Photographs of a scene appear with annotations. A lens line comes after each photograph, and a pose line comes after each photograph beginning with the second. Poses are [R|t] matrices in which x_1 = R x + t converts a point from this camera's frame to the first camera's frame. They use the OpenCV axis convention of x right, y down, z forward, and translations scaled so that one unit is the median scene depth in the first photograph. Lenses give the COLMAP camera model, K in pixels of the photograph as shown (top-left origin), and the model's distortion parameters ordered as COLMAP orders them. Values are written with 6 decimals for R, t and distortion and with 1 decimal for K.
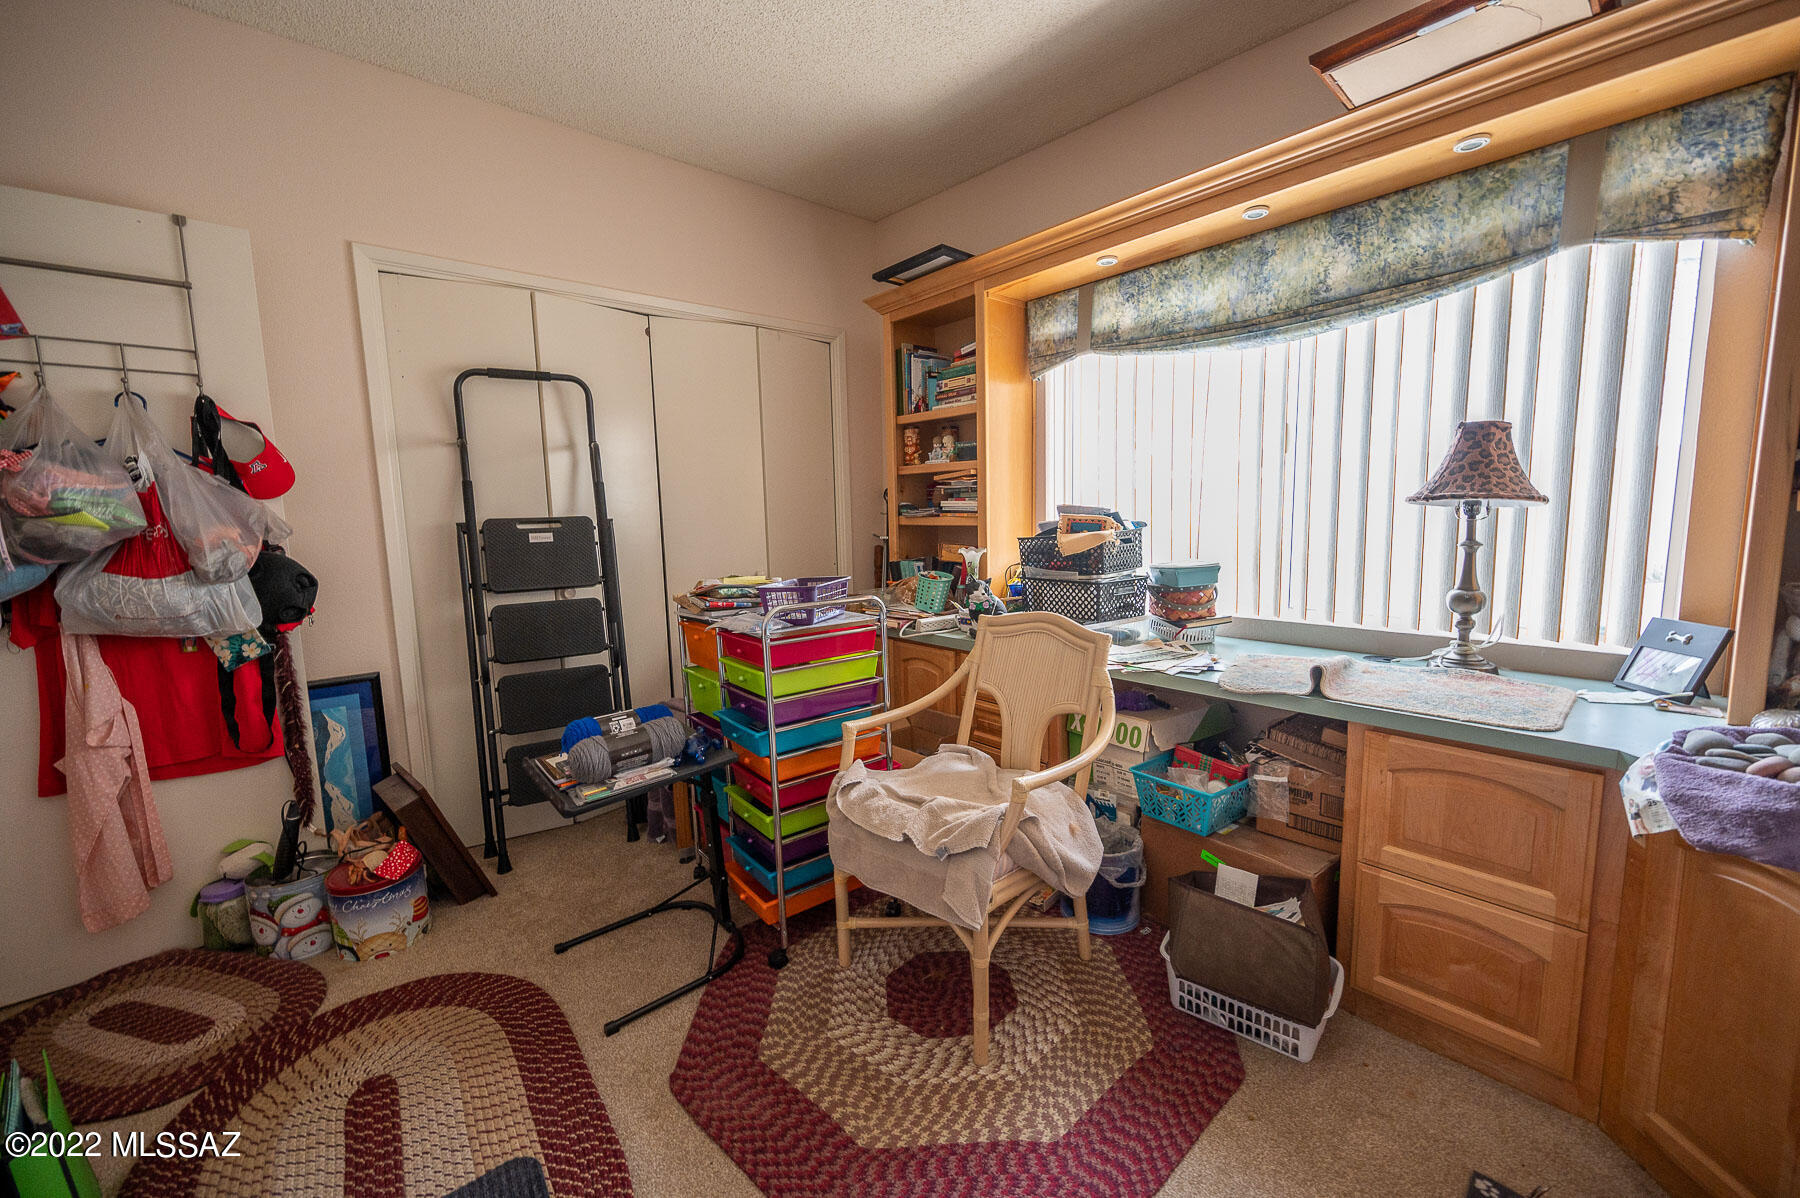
lens RADIAL K [[703.7, 0, 901.8], [0, 703.7, 595.9], [0, 0, 1]] dist [-0.002516, -0.000656]
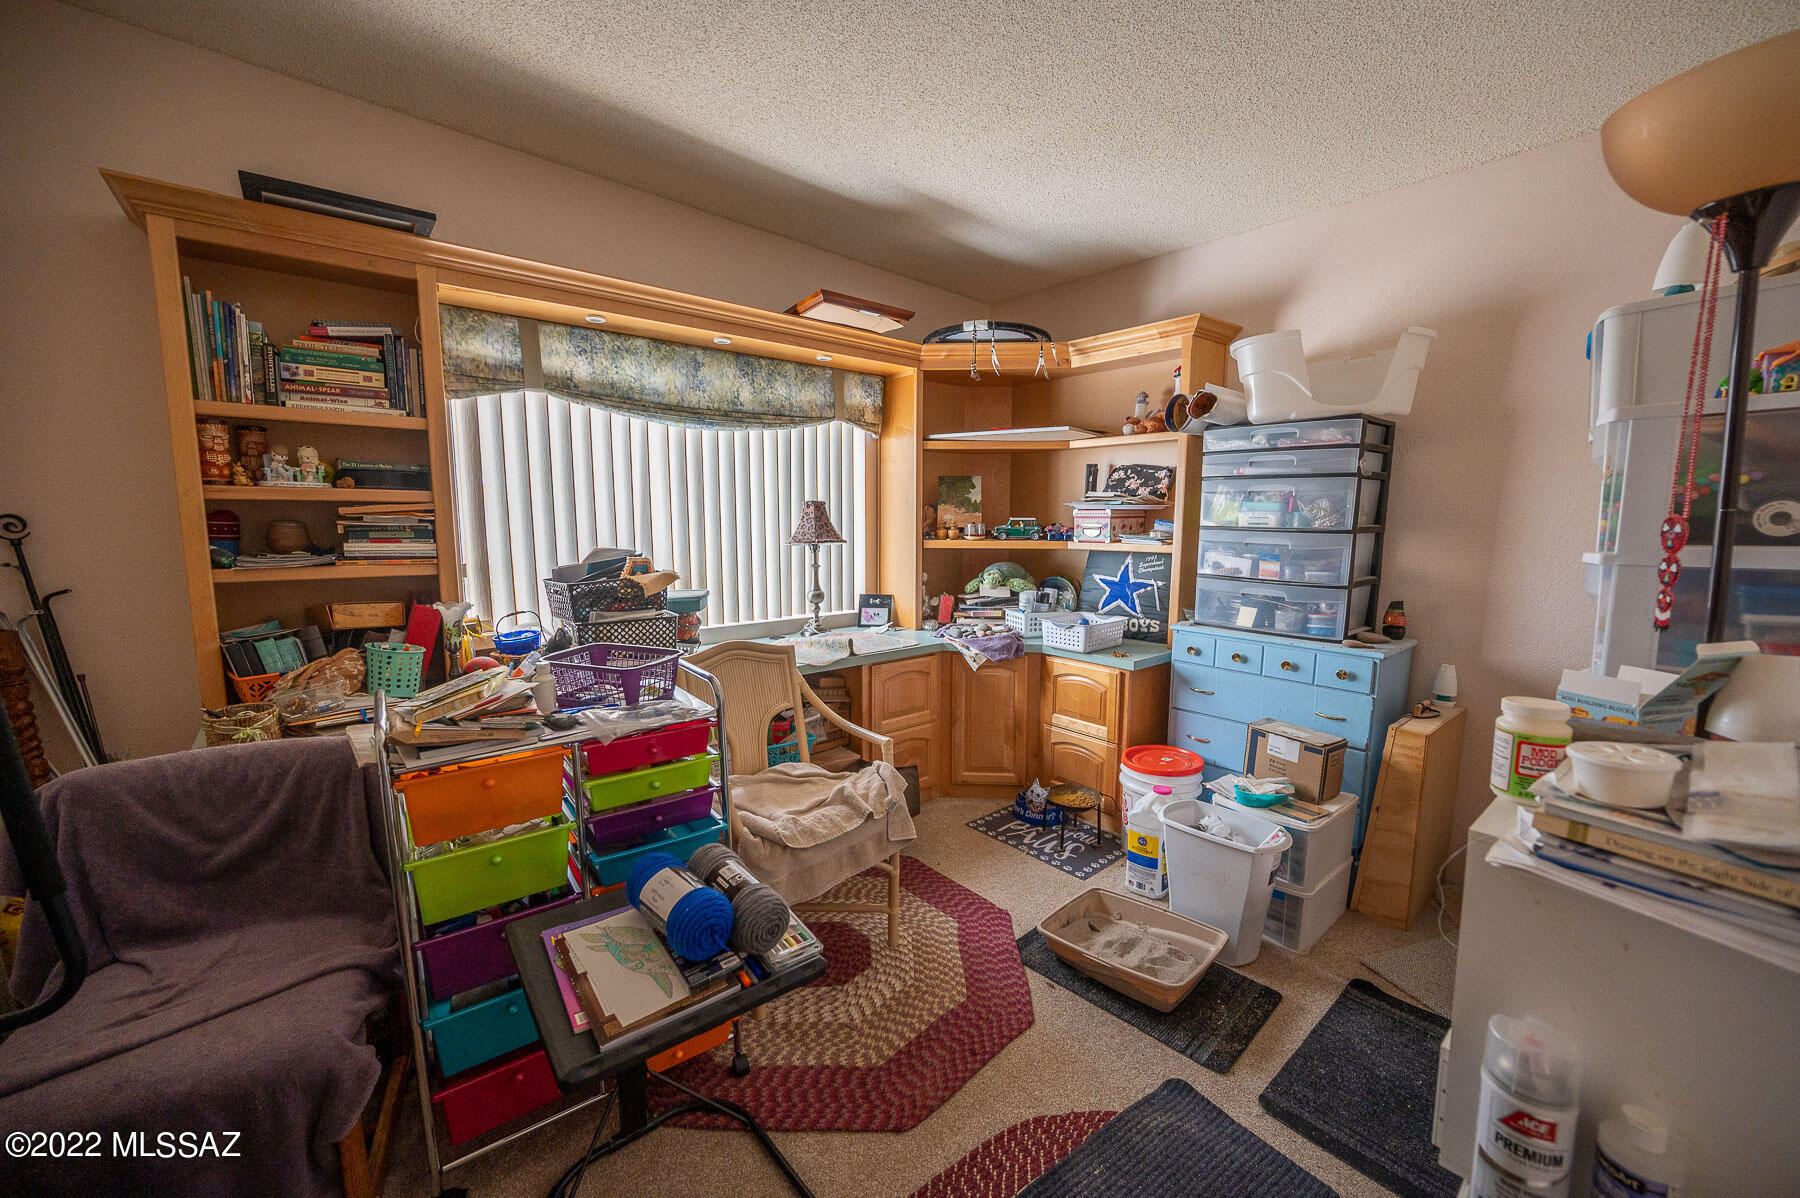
lens RADIAL K [[703.7, 0, 901.8], [0, 703.7, 595.9], [0, 0, 1]] dist [-0.002516, -0.000656]
pose [[0.018582, -0.095446, 0.995261, -0.918715], [0.112404, 0.989322, 0.092778, -0.125016], [-0.993489, 0.110148, 0.029112, 0.639696]]
